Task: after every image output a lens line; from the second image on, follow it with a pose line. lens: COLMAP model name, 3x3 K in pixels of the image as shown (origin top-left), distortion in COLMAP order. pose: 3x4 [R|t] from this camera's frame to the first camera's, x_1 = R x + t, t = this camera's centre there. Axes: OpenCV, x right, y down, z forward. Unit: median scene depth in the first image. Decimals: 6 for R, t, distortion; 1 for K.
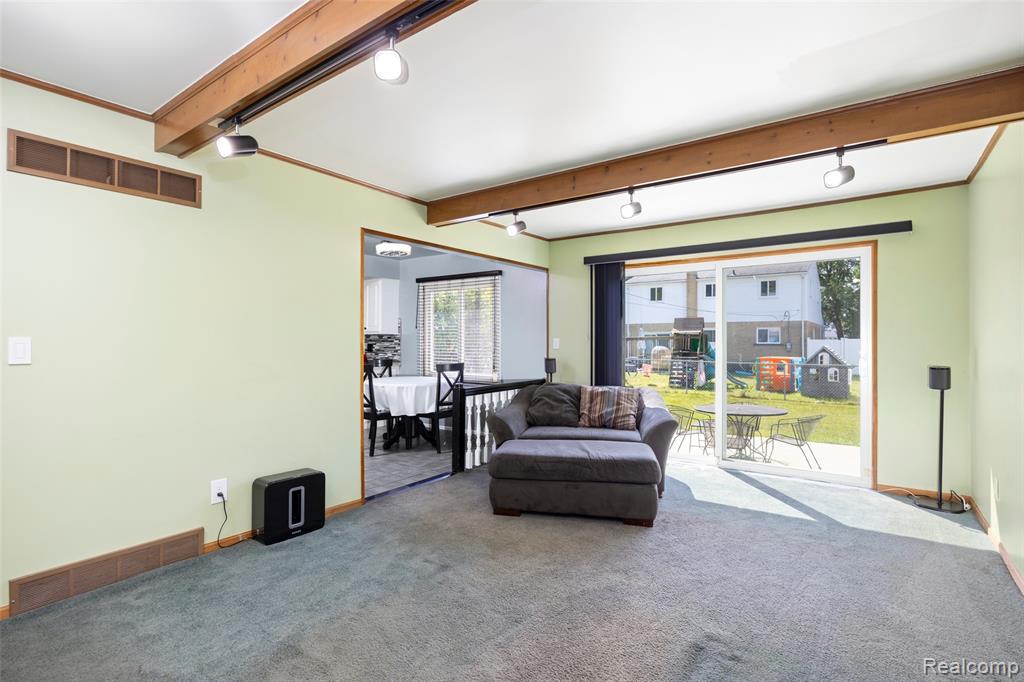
lens RADIAL K [[494.6, 0, 512.0], [0, 494.6, 341.0], [0, 0, 1]] dist [-0.004167, -0.000481]
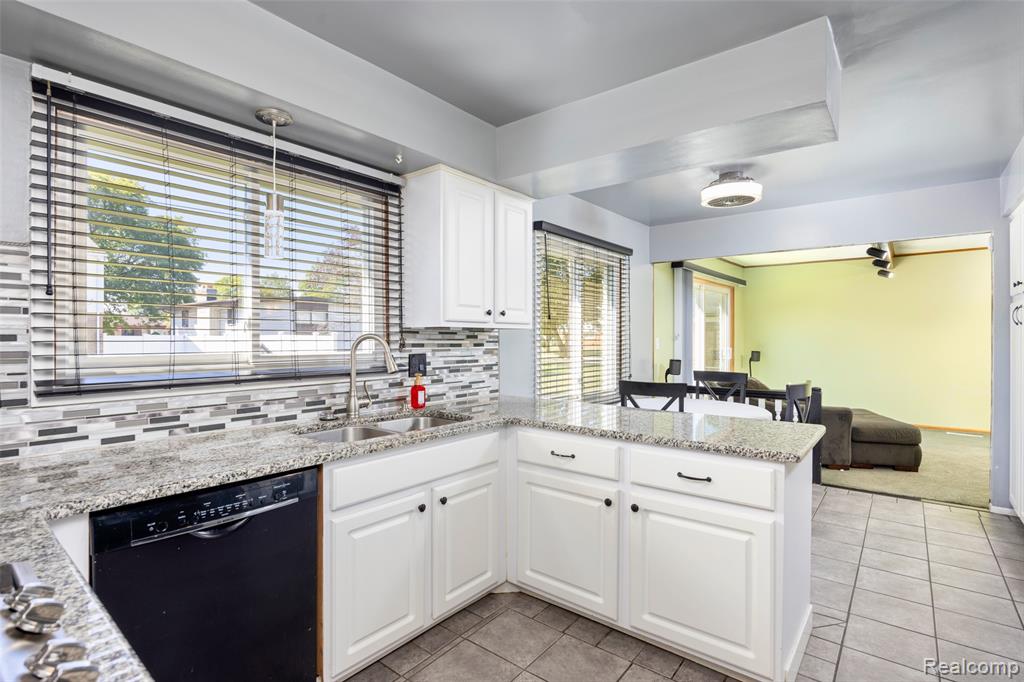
lens RADIAL K [[513.2, 0, 496.2], [0, 513.2, 345.5], [0, 0, 1]] dist [-0.000118, -0.000166]
pose [[0.045859, -0.015987, 0.998820, -0.338820], [0.000990, 0.999872, 0.015958, -0.002119], [-0.998947, 0.000257, 0.045869, 0.478693]]
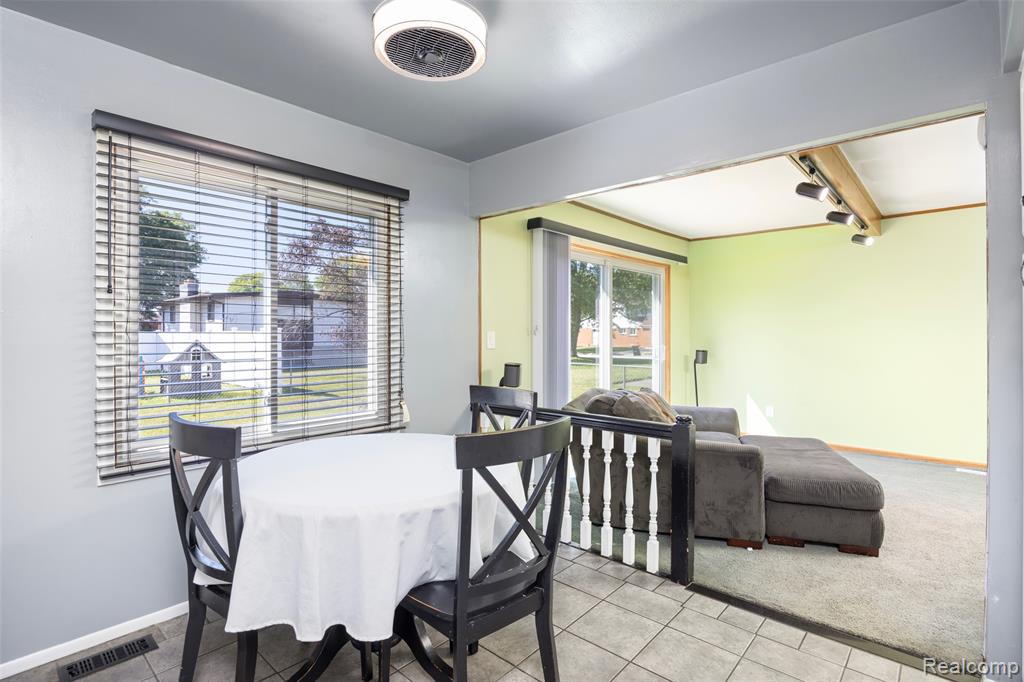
lens RADIAL K [[494.6, 0, 512.0], [0, 494.6, 341.0], [0, 0, 1]] dist [-0.004167, -0.000481]
pose [[0.110705, -0.013115, 0.993767, -0.197772], [-0.000737, 0.999912, 0.013278, 0.000152], [-0.993853, -0.002202, 0.110685, 0.339603]]
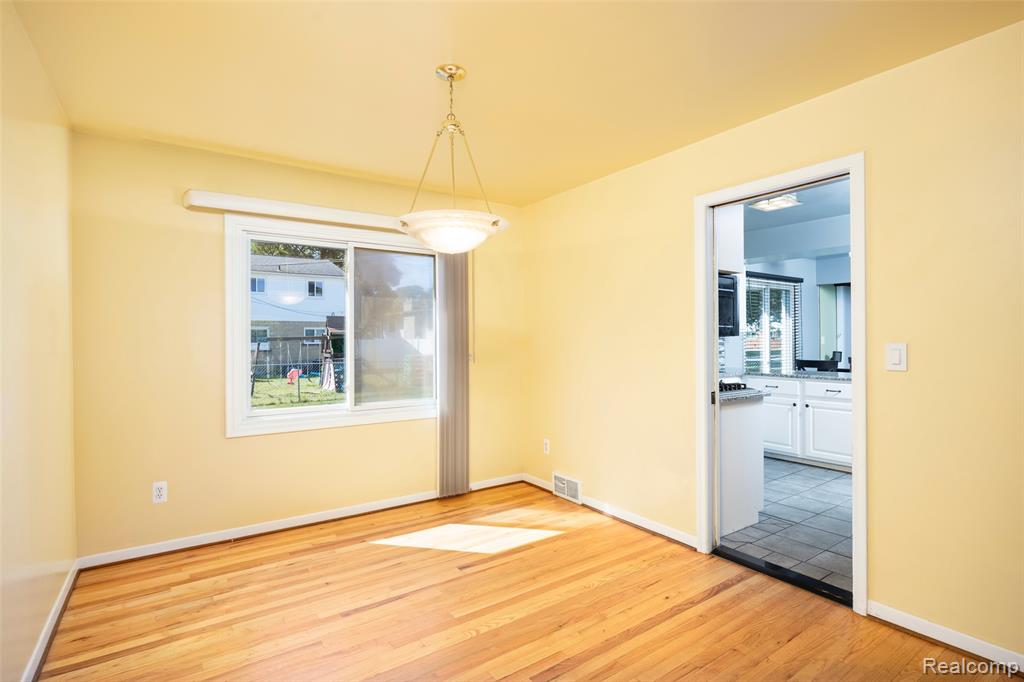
lens RADIAL K [[494.6, 0, 512.0], [0, 494.6, 341.0], [0, 0, 1]] dist [-0.004167, -0.000481]
pose [[0.318663, -0.006667, 0.947845, -0.561948], [0.007921, 0.999959, 0.004370, -0.001385], [-0.947835, 0.006116, 0.318703, 0.524601]]
